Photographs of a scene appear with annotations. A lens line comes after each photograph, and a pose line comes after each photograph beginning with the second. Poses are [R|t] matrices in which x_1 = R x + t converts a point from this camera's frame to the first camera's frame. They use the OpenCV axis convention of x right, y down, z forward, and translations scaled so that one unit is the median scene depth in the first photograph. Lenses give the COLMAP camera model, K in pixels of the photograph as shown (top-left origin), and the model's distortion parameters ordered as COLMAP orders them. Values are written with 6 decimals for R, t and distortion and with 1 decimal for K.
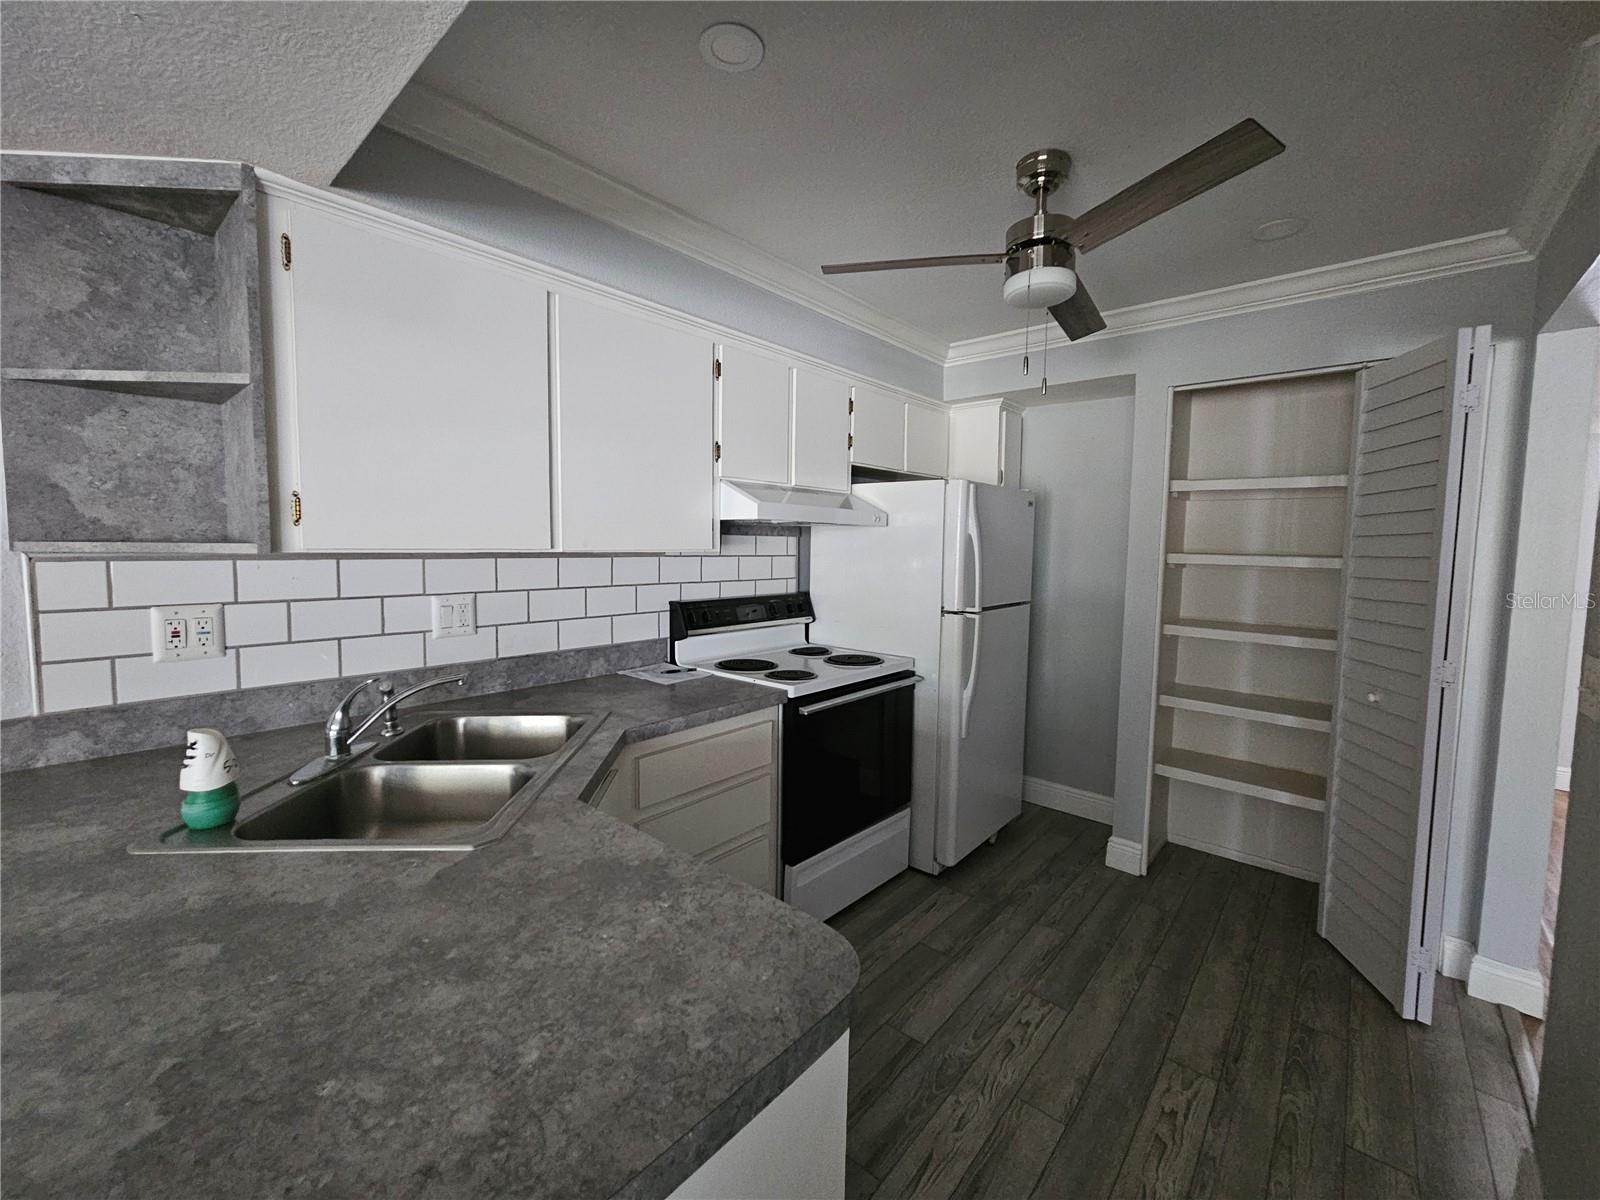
lens RADIAL K [[657.8, 0, 803.8], [0, 657.8, 591.1], [0, 0, 1]] dist [-0.000752, 0.000135]
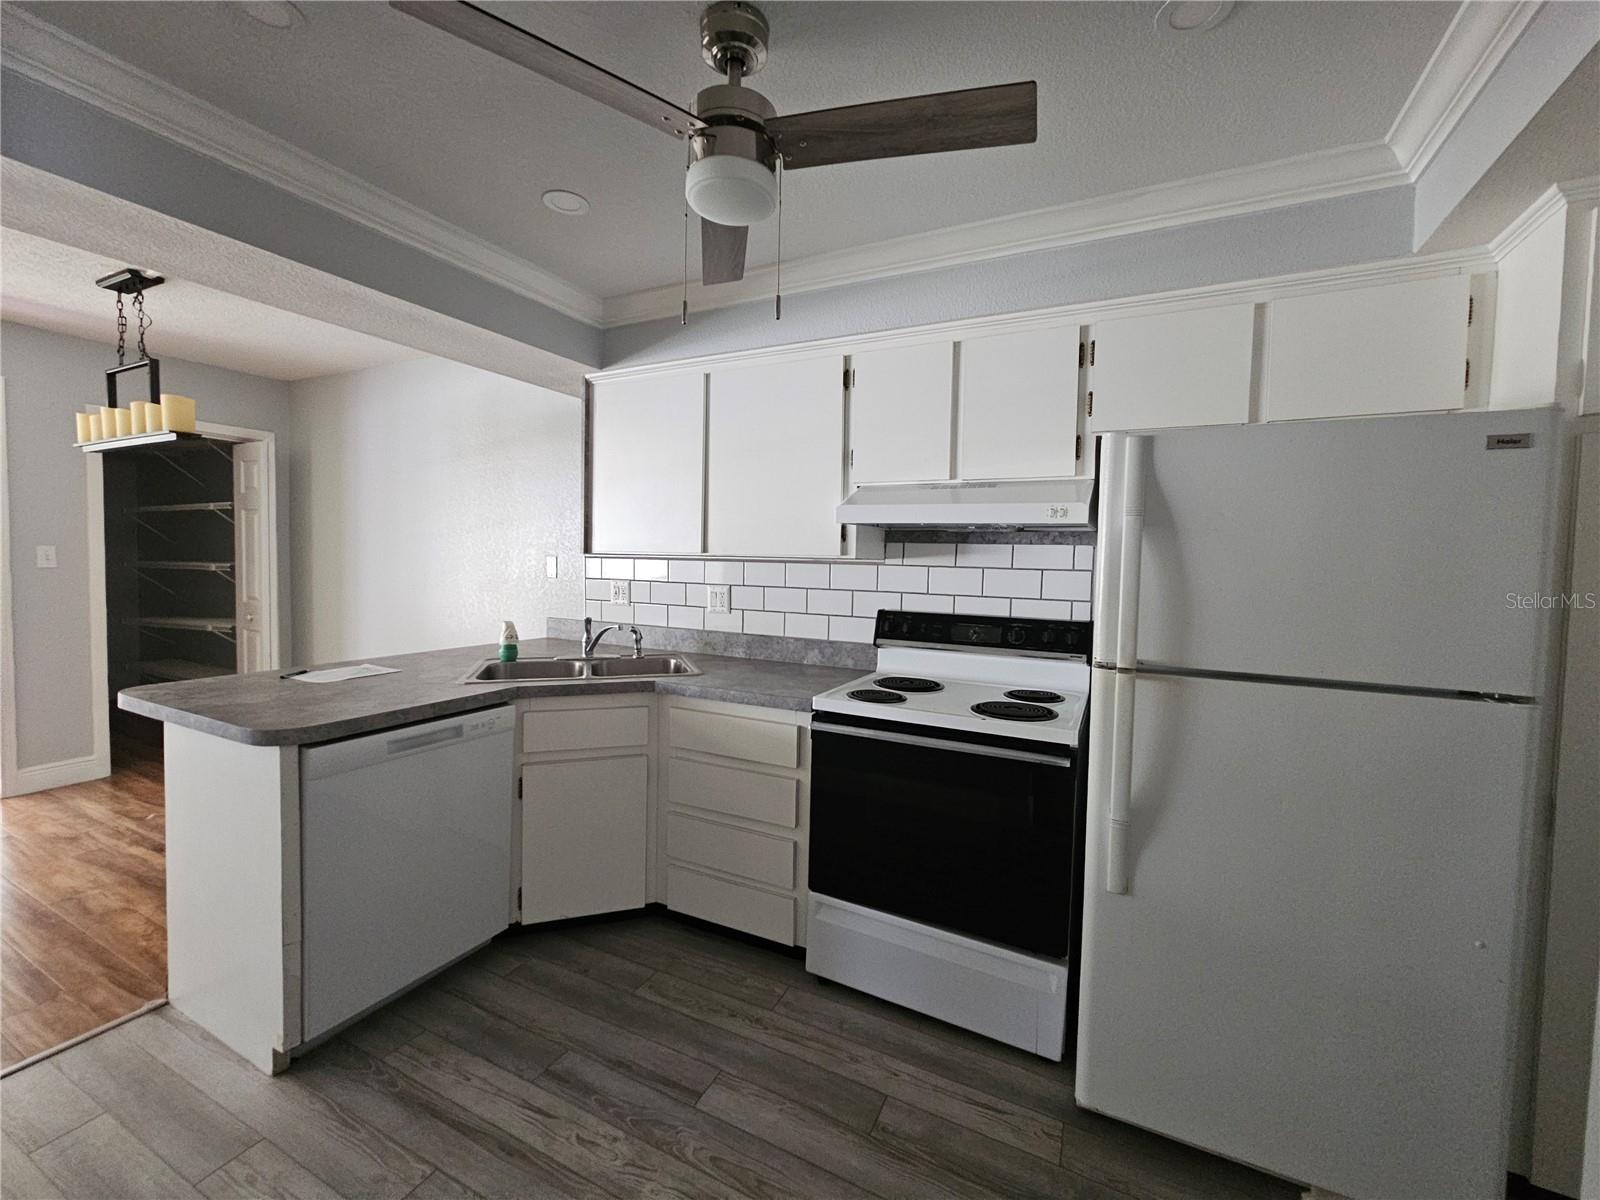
lens RADIAL K [[657.8, 0, 807.8], [0, 657.8, 591.8], [0, 0, 1]] dist [-0.000752, 0.000135]
pose [[0.247961, 0.040514, -0.967923, 0.868980], [-0.089070, 0.995847, 0.018865, -0.022911], [0.964667, 0.081535, 0.250540, 0.722427]]
